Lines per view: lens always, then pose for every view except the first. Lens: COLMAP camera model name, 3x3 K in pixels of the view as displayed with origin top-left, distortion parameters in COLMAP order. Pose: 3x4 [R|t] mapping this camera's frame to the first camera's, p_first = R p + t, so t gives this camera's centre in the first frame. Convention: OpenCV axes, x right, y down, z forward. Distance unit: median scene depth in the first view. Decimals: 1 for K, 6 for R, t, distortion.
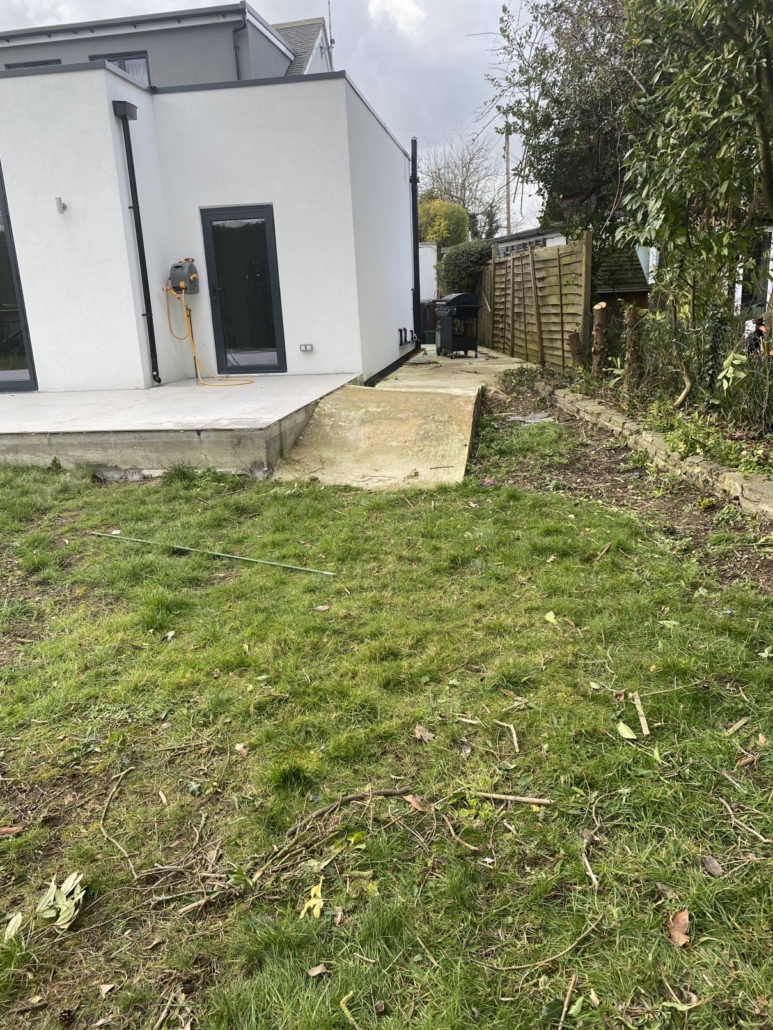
lens RADIAL K [[764.4, 0, 386.5], [0, 764.4, 515.0], [0, 0, 1]] dist [-0.009311, -0.005165]
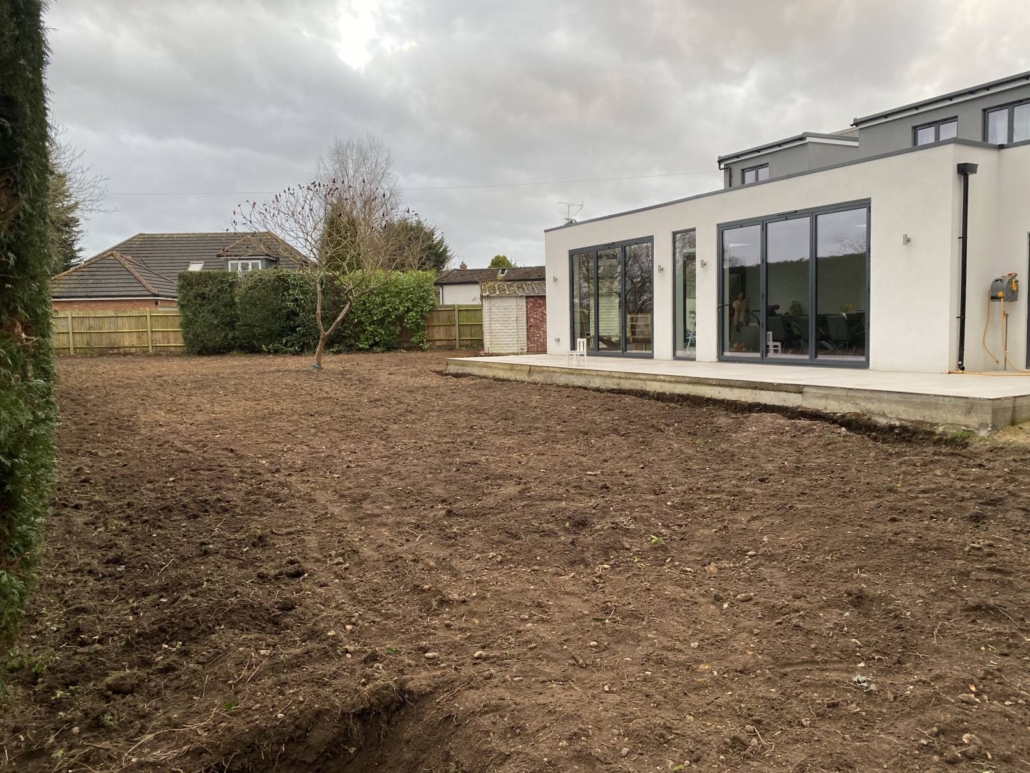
lens RADIAL K [[764.4, 0, 515.0], [0, 764.4, 386.5], [0, 0, 1]] dist [-0.009311, -0.005165]
pose [[0.588993, 0.097371, -0.802250, 0.290562], [-0.227239, 0.972616, -0.048785, 0.084966], [0.775532, 0.211037, 0.594991, -0.323412]]
